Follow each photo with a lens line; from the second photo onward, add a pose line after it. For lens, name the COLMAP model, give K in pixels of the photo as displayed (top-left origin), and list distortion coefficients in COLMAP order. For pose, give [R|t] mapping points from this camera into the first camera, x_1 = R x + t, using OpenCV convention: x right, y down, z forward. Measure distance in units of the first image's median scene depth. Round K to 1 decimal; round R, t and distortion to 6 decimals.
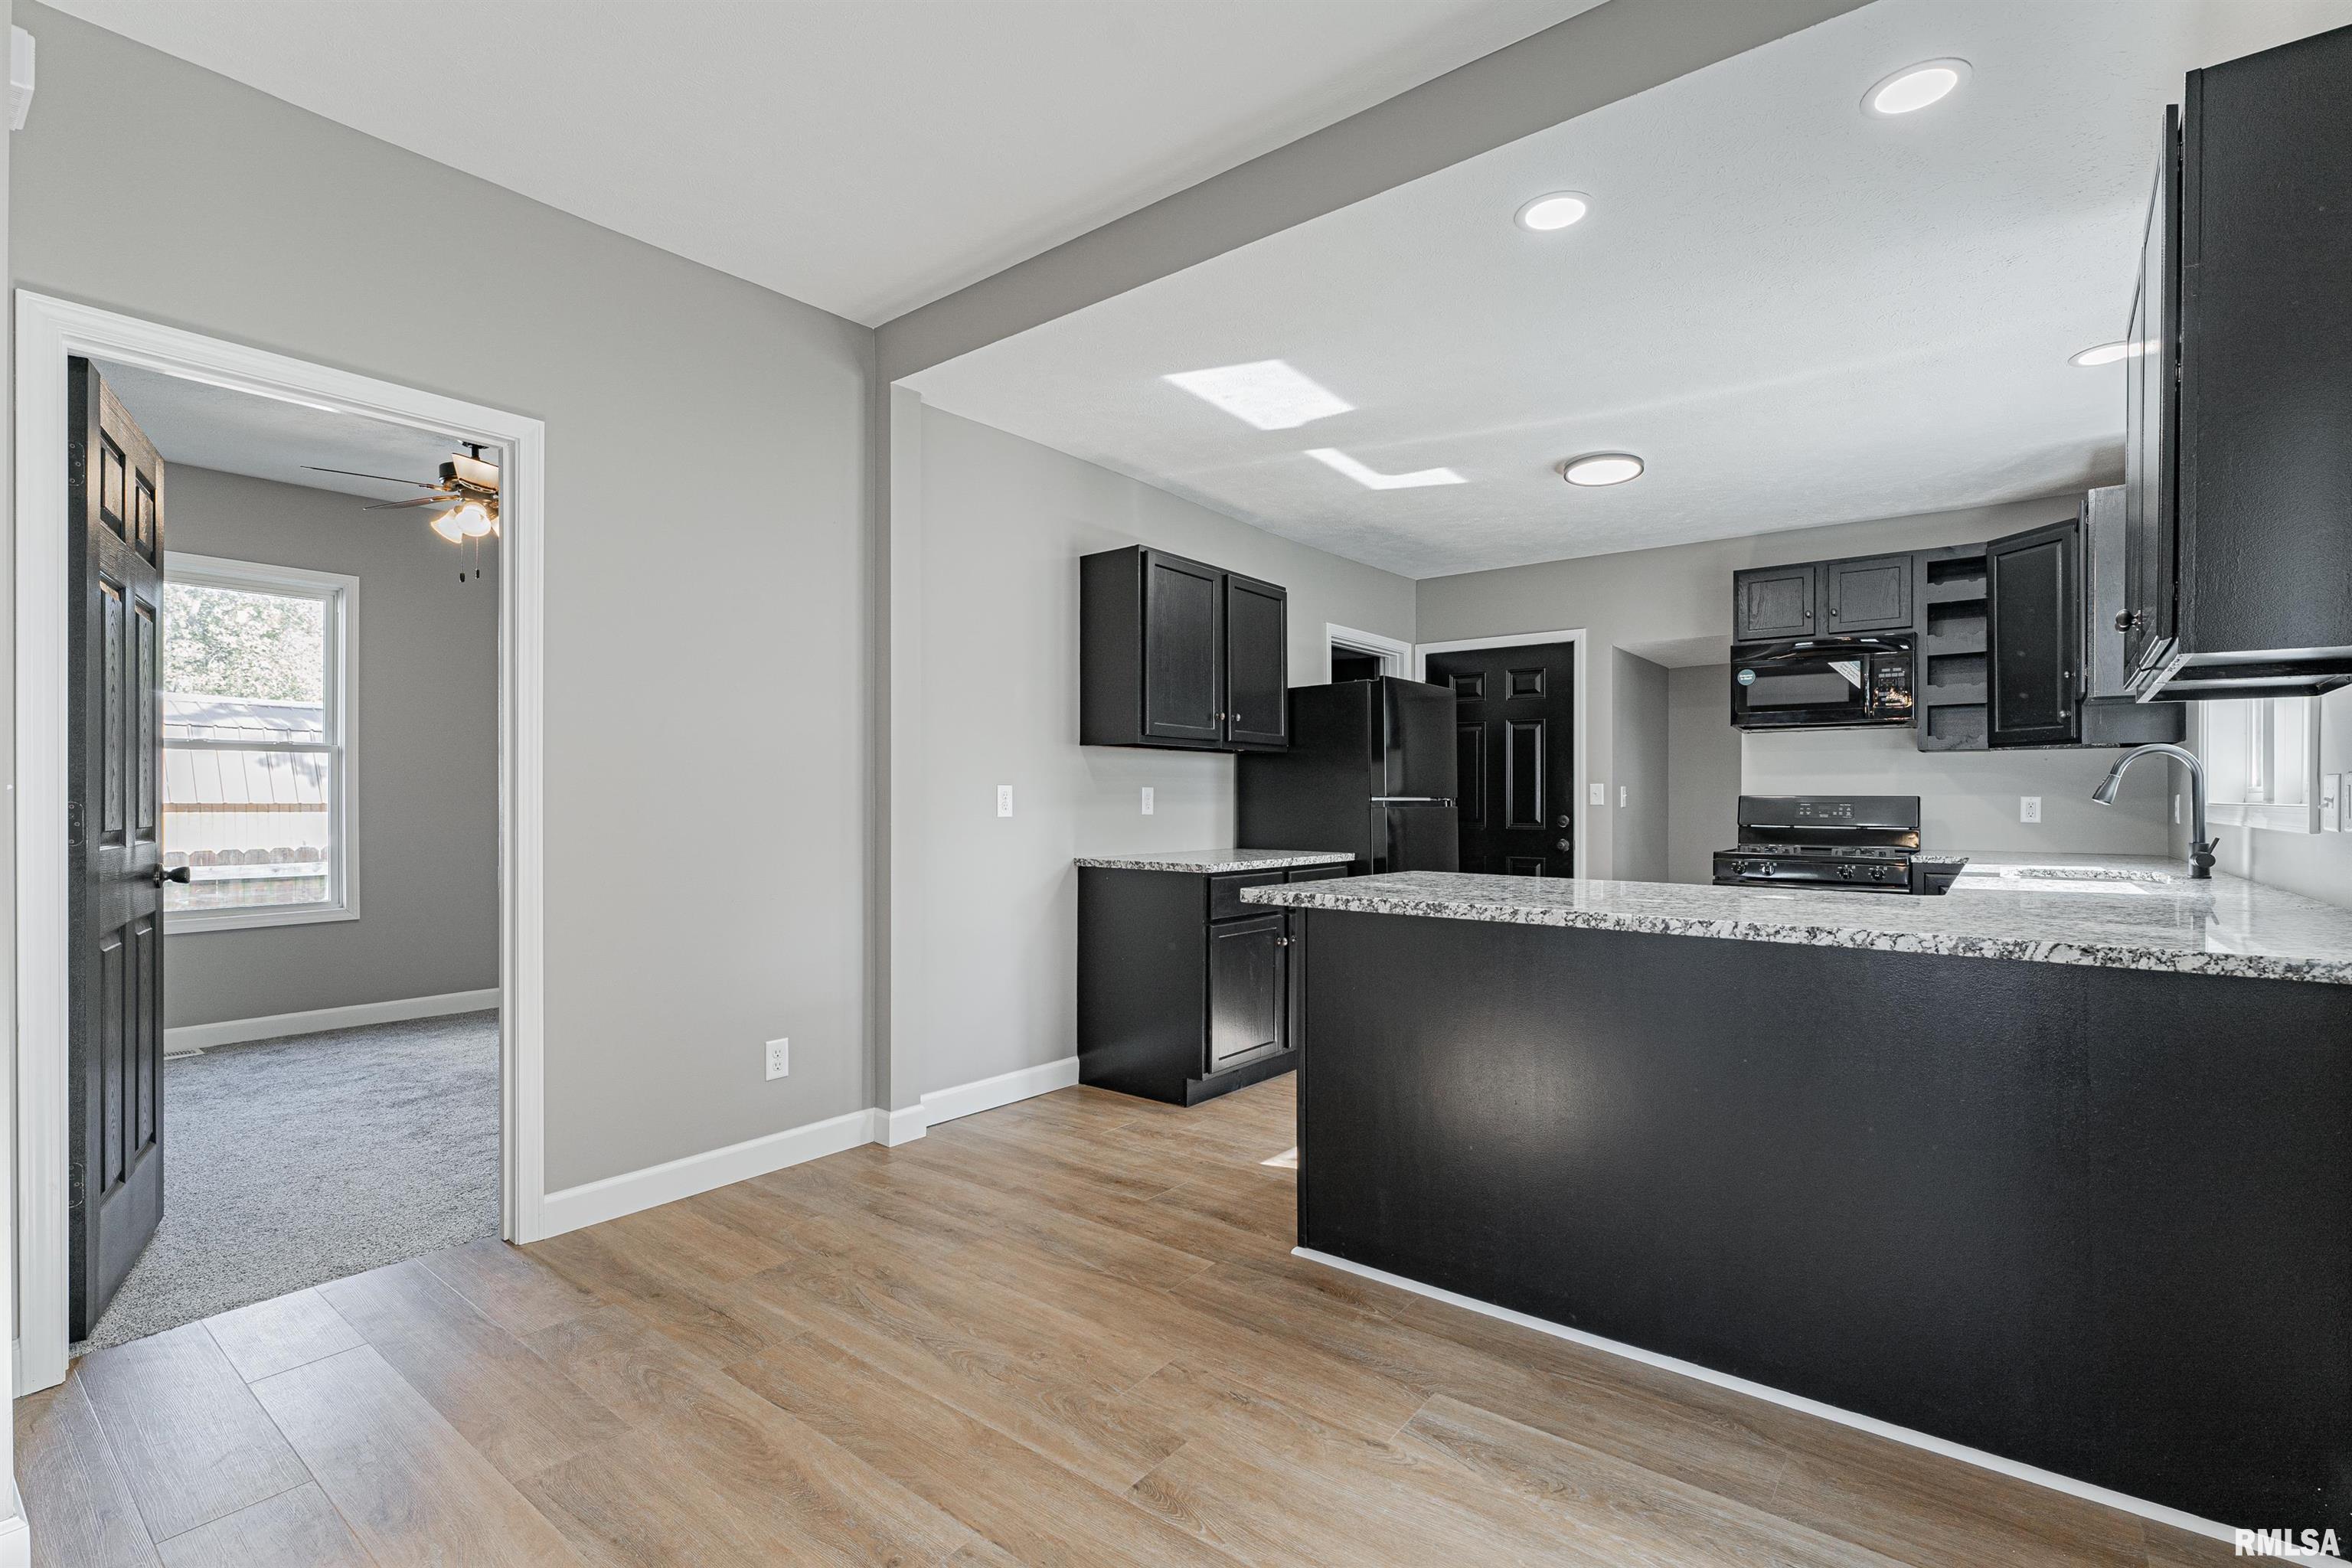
lens RADIAL K [[1073.6, 0, 1157.8], [0, 1073.6, 797.8], [0, 0, 1]] dist [-0.003978, 0.000417]
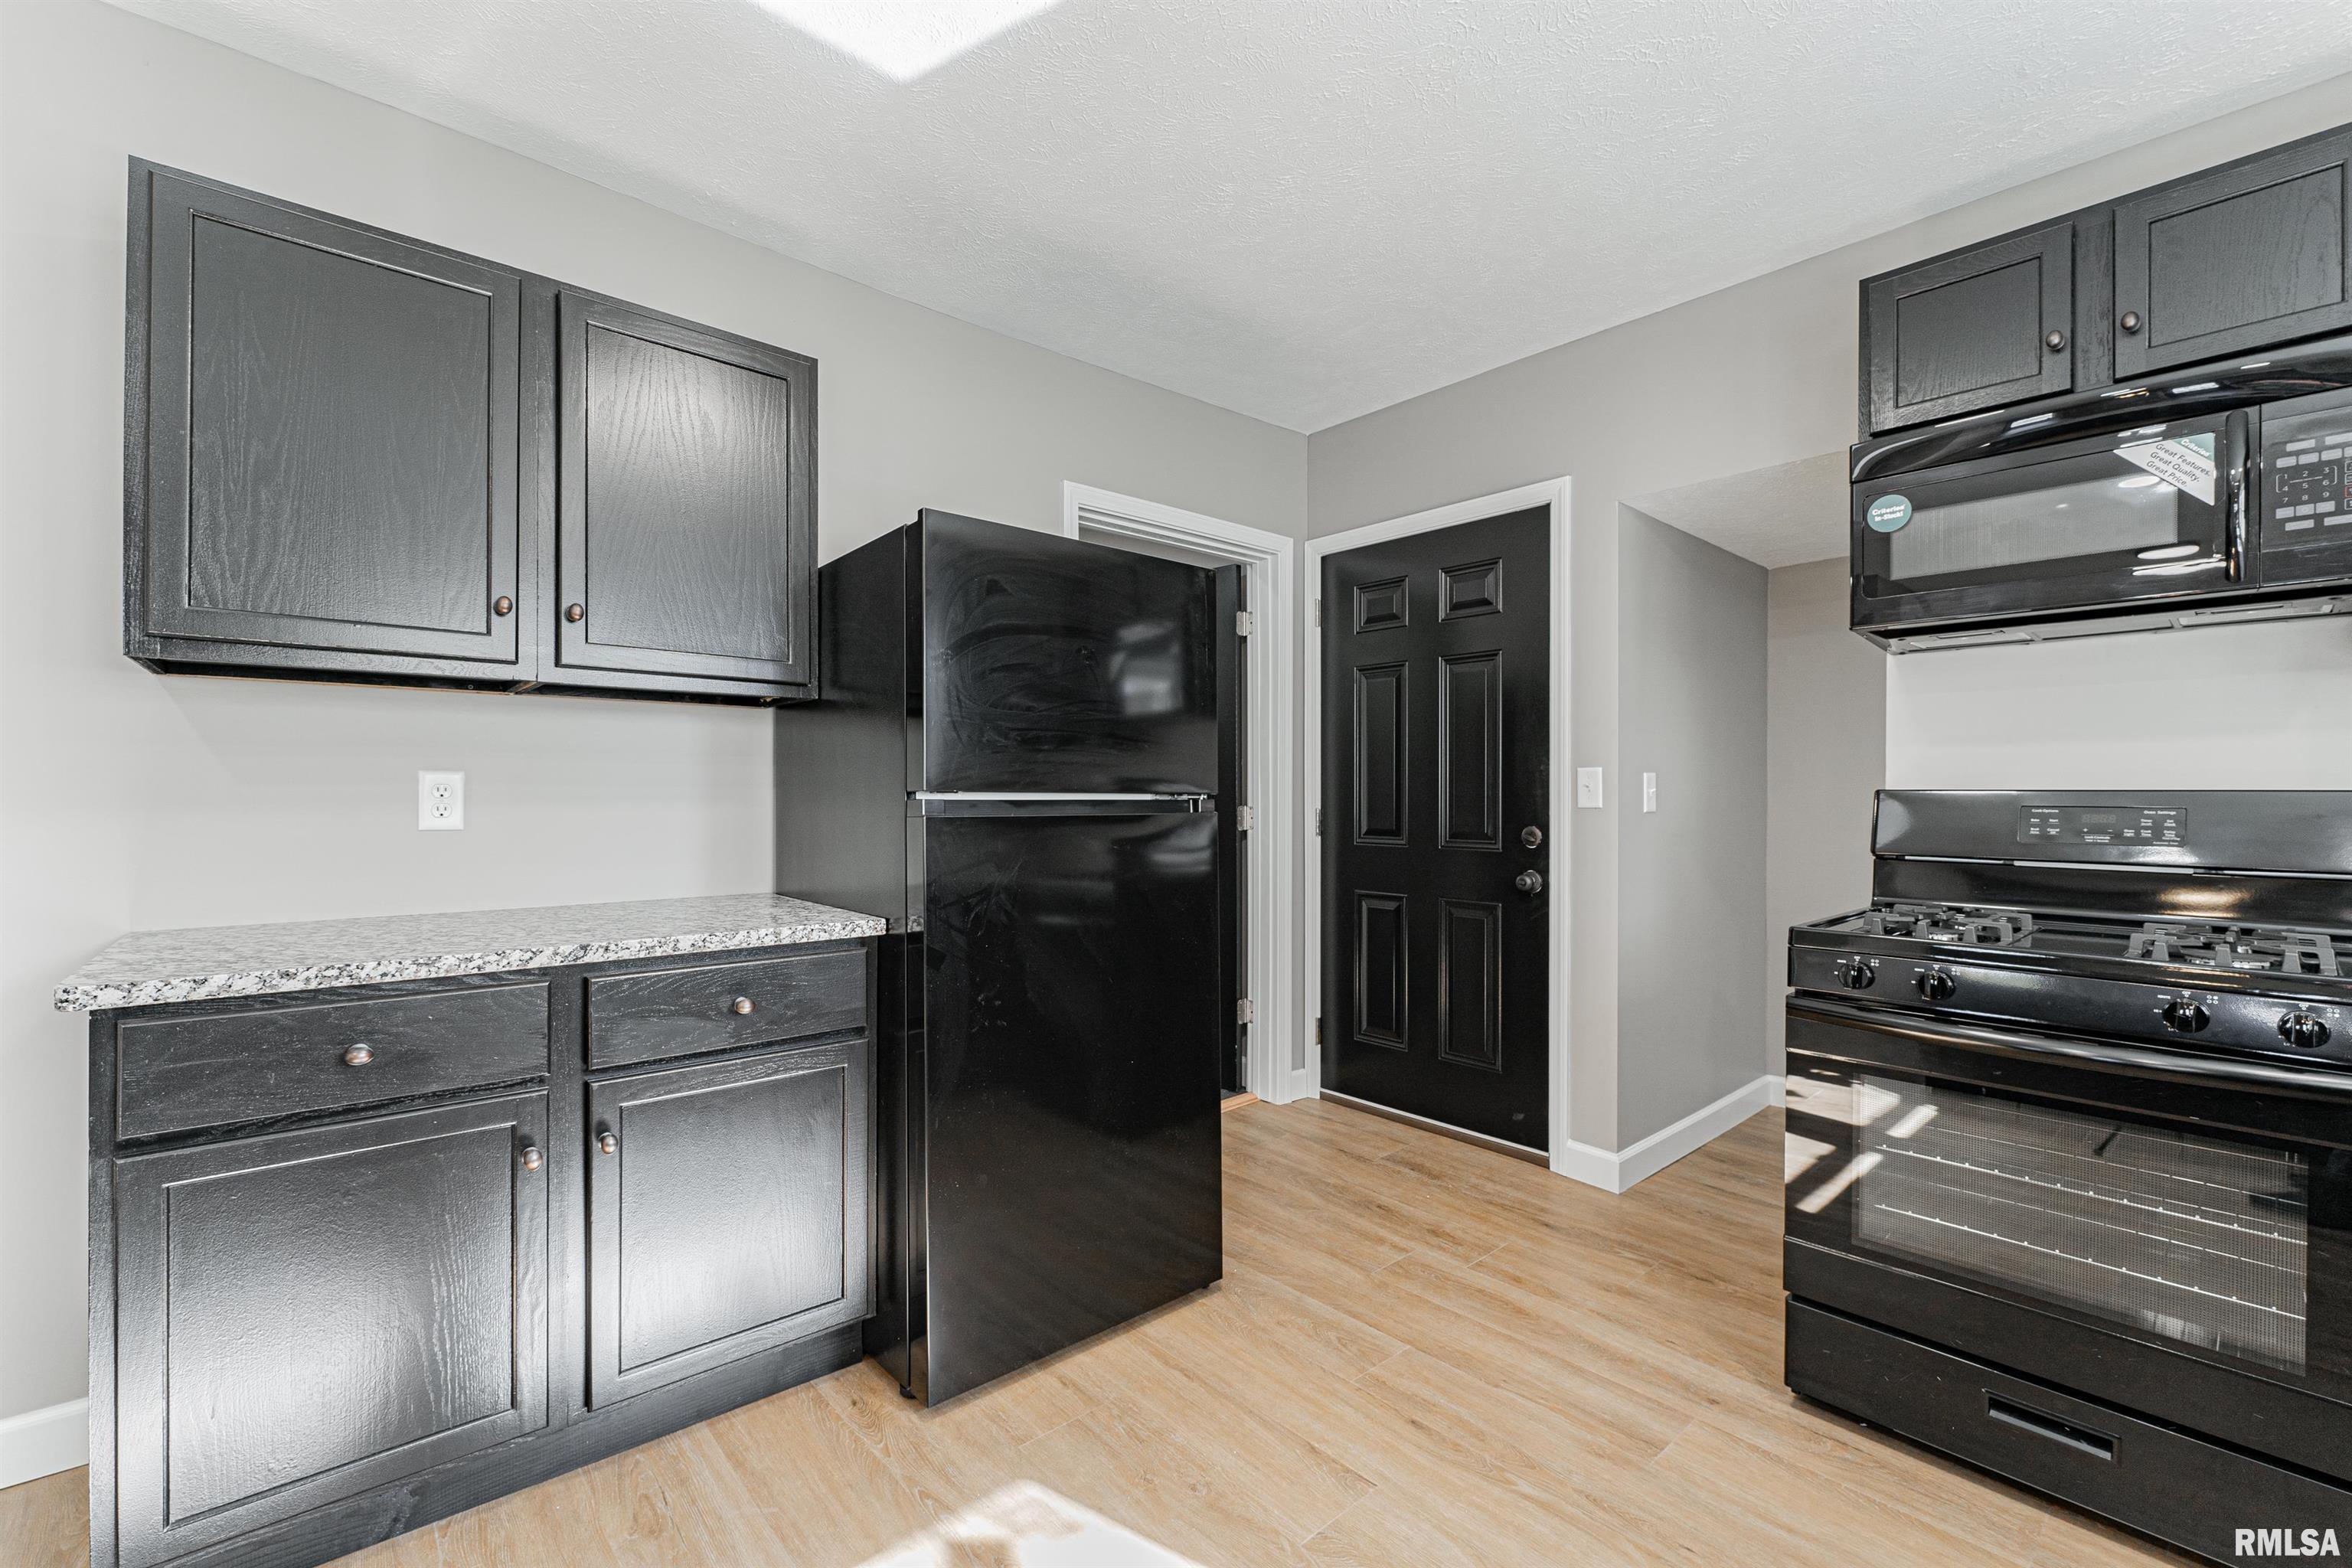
lens RADIAL K [[992.3, 0, 1157.4], [0, 992.3, 795.7], [0, 0, 1]] dist [-0.003012, 0.000977]
pose [[0.984487, 0.001396, -0.175449, 0.356926], [-0.000882, 0.999995, 0.003010, -0.000546], [0.175453, -0.002808, 0.984484, 0.602739]]
